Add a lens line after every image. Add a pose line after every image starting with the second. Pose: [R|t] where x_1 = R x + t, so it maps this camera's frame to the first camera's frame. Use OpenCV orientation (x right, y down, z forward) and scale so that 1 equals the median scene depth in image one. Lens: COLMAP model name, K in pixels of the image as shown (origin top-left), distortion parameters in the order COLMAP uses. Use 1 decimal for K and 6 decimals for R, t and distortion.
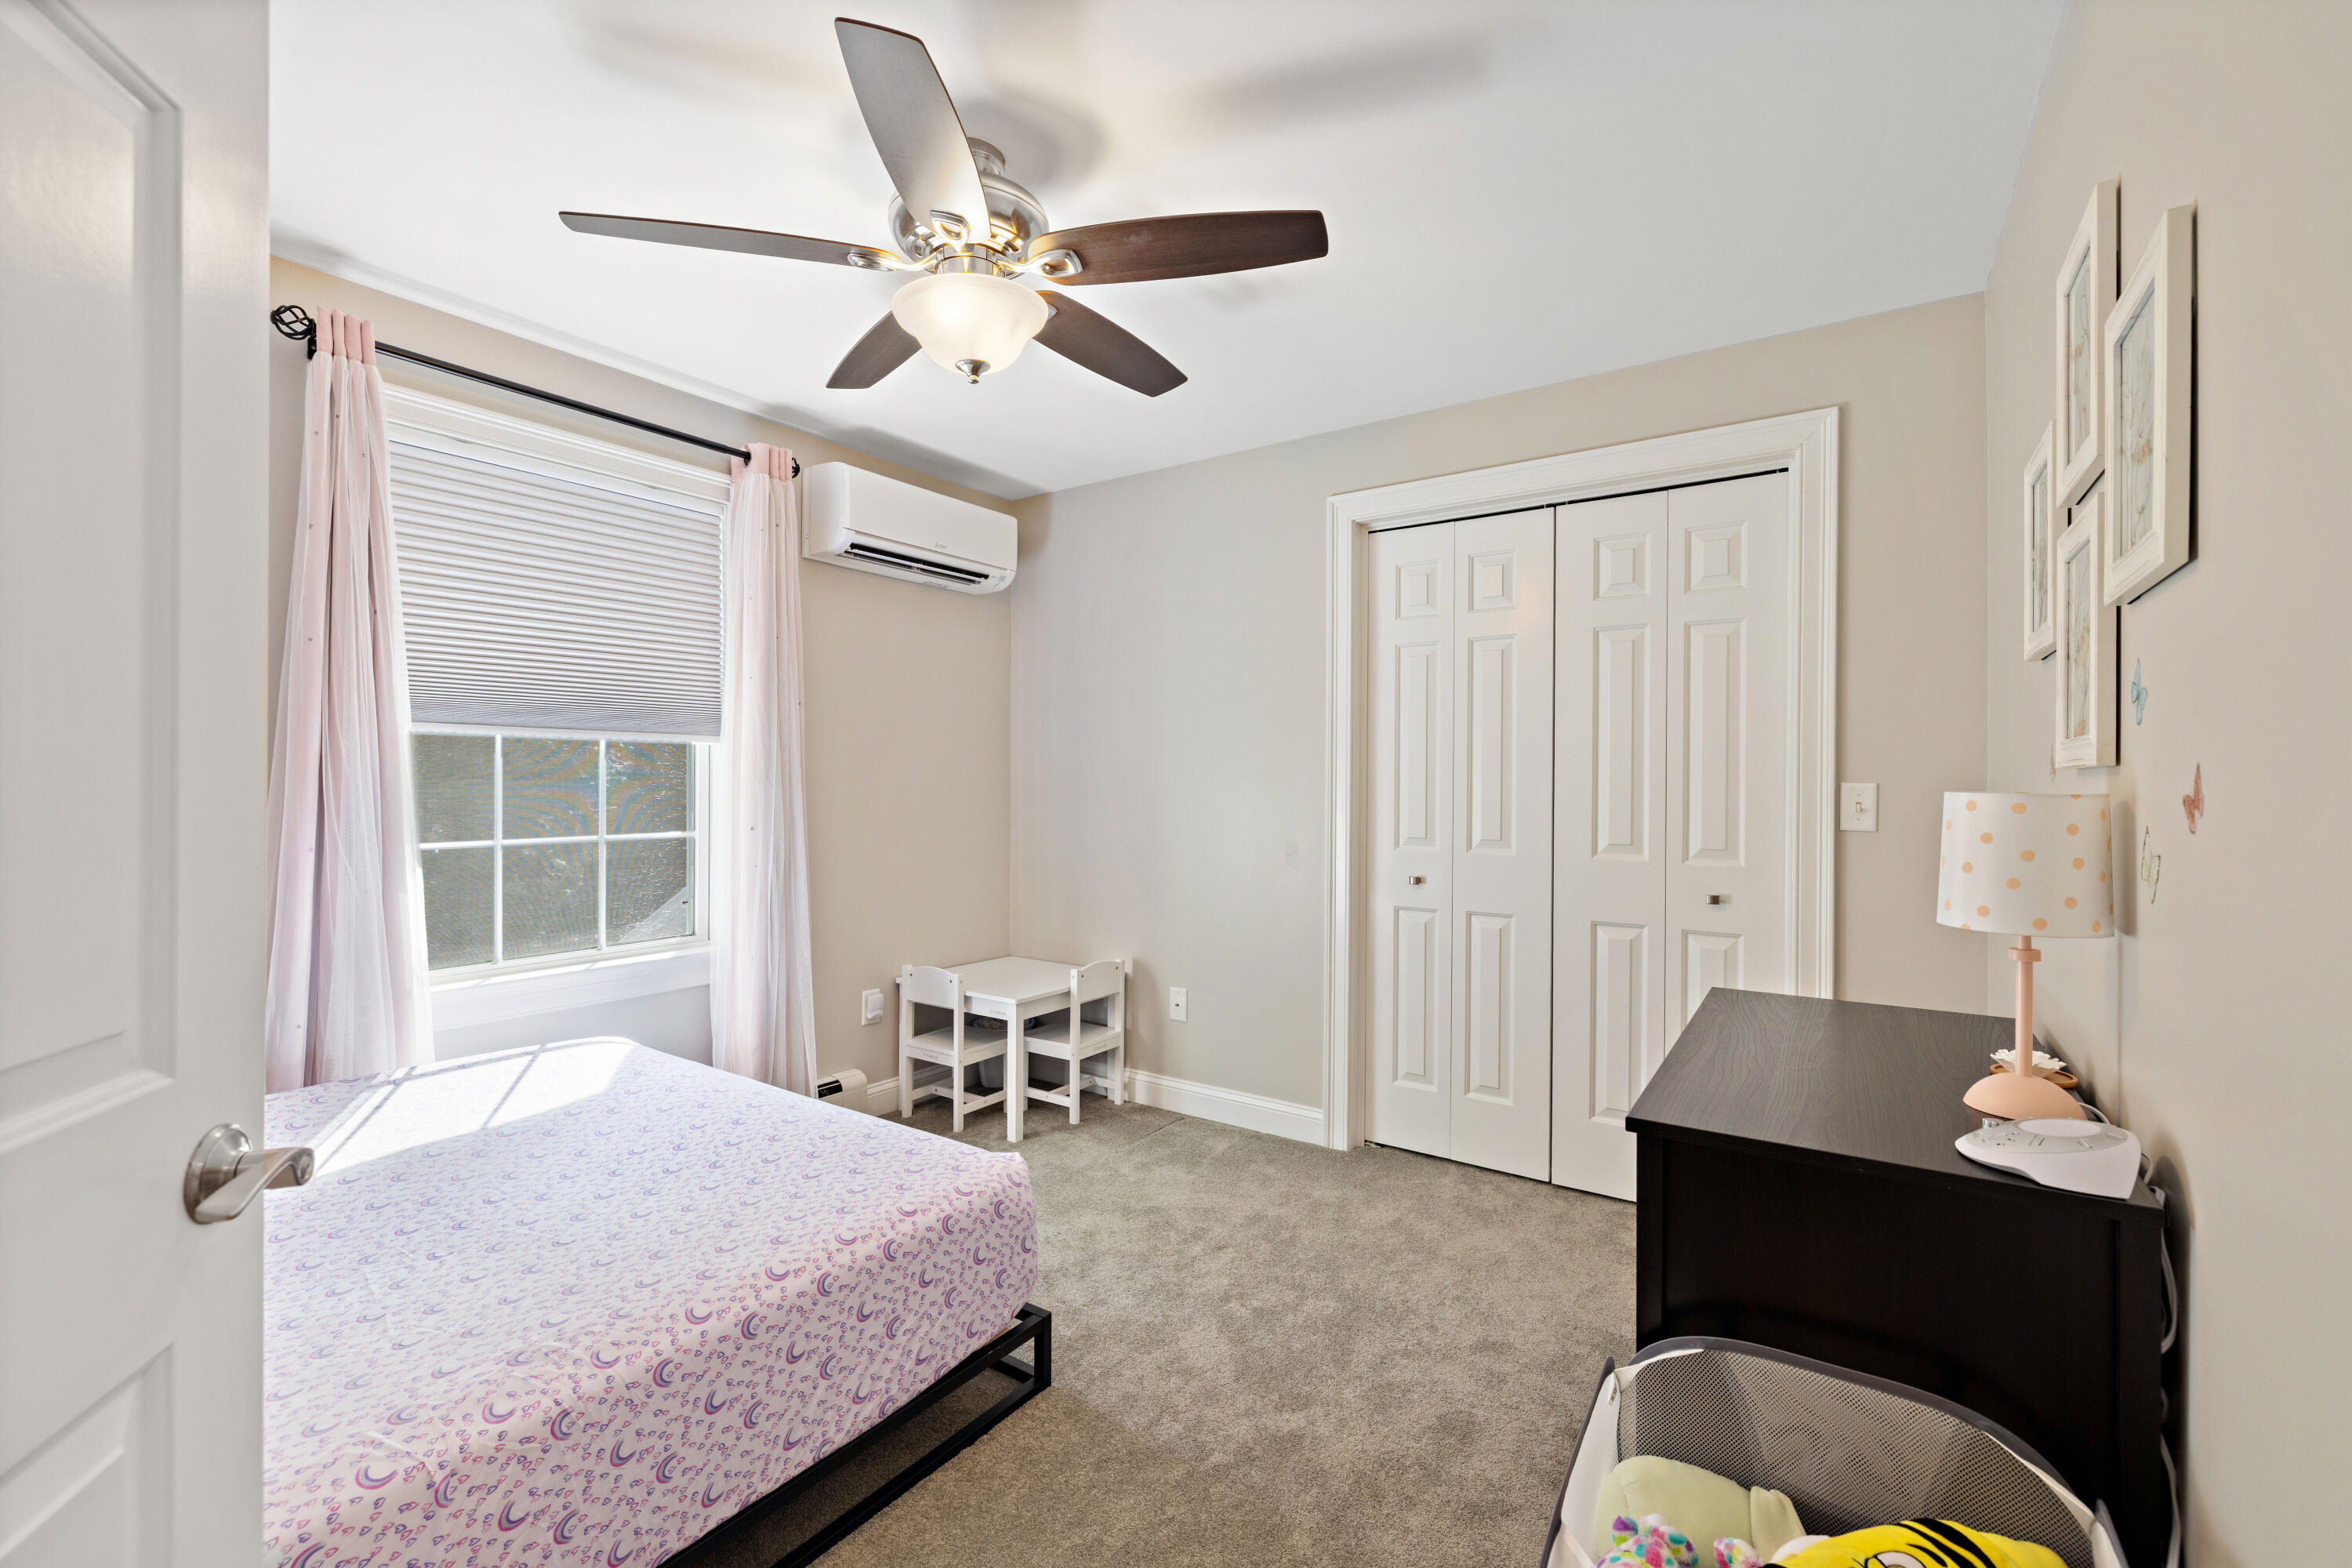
lens RADIAL K [[981.7, 0, 1167.6], [0, 981.7, 777.6], [0, 0, 1]] dist [-0.001989, -0.000168]
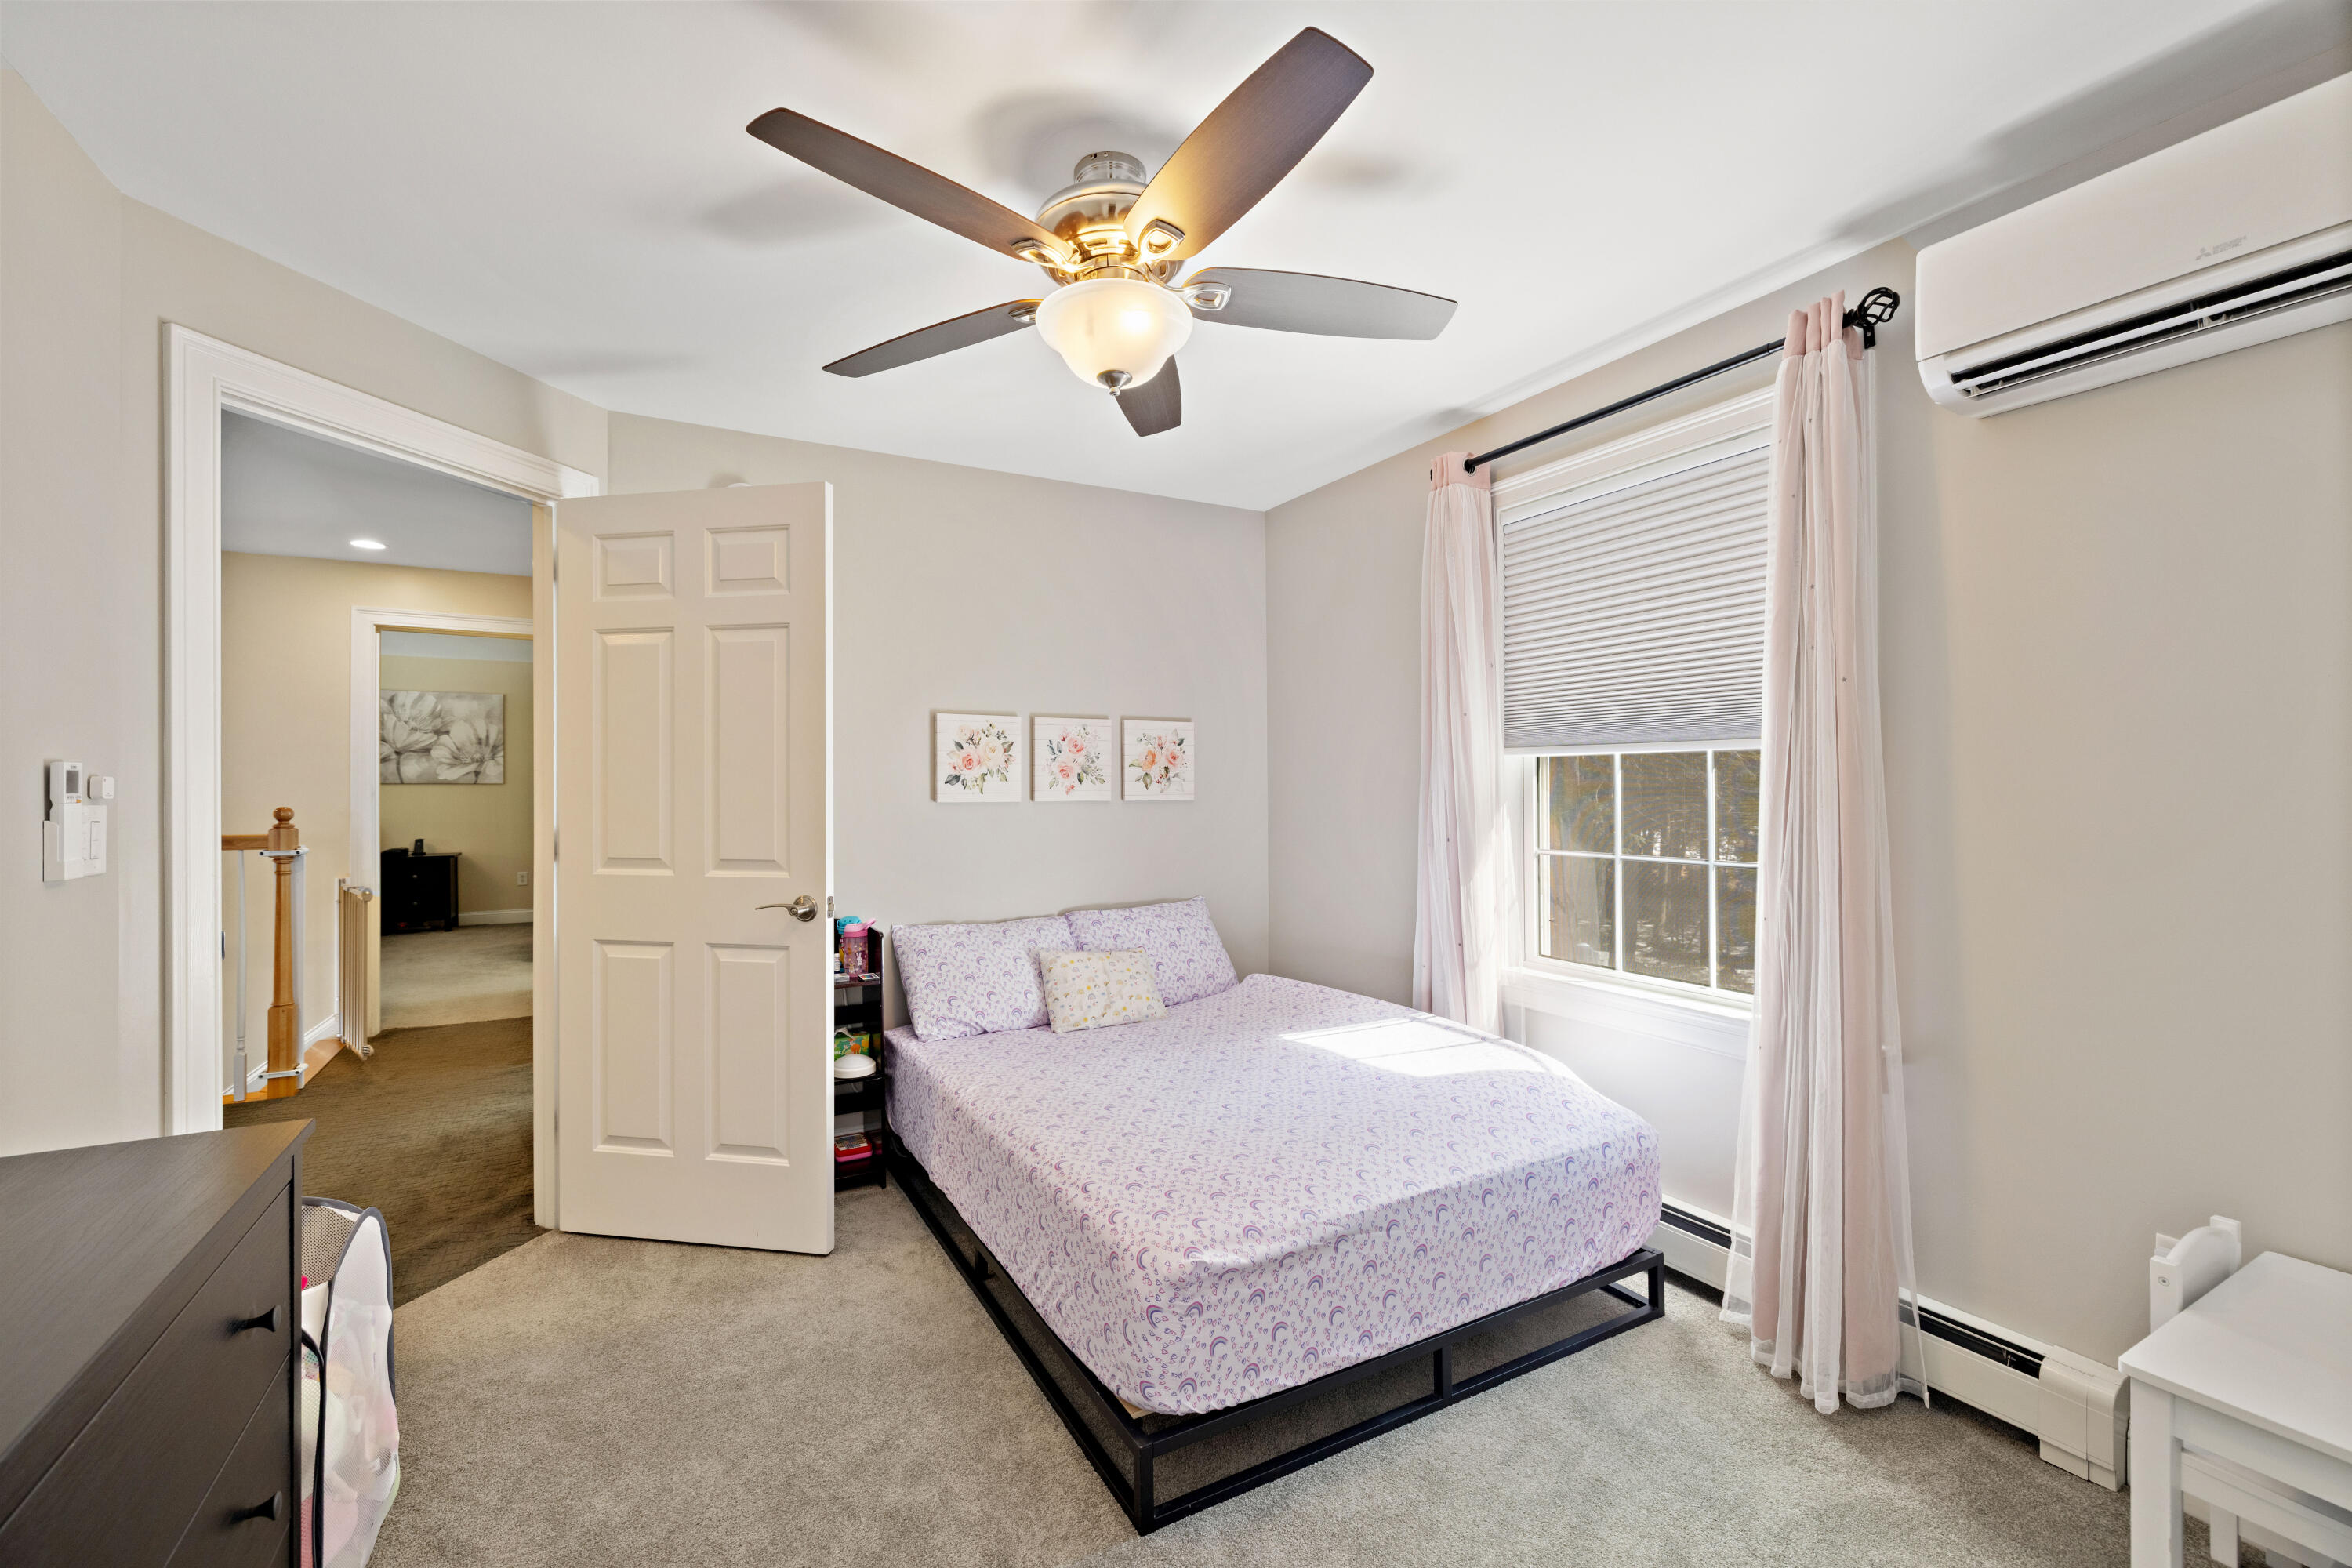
lens RADIAL K [[981.7, 0, 1167.6], [0, 981.7, 777.6], [0, 0, 1]] dist [-0.001989, -0.000168]
pose [[-0.434372, -0.011747, -0.900657, 0.430945], [0.003889, 0.999881, -0.014917, -0.003154], [0.900725, -0.009982, -0.434274, 0.963987]]
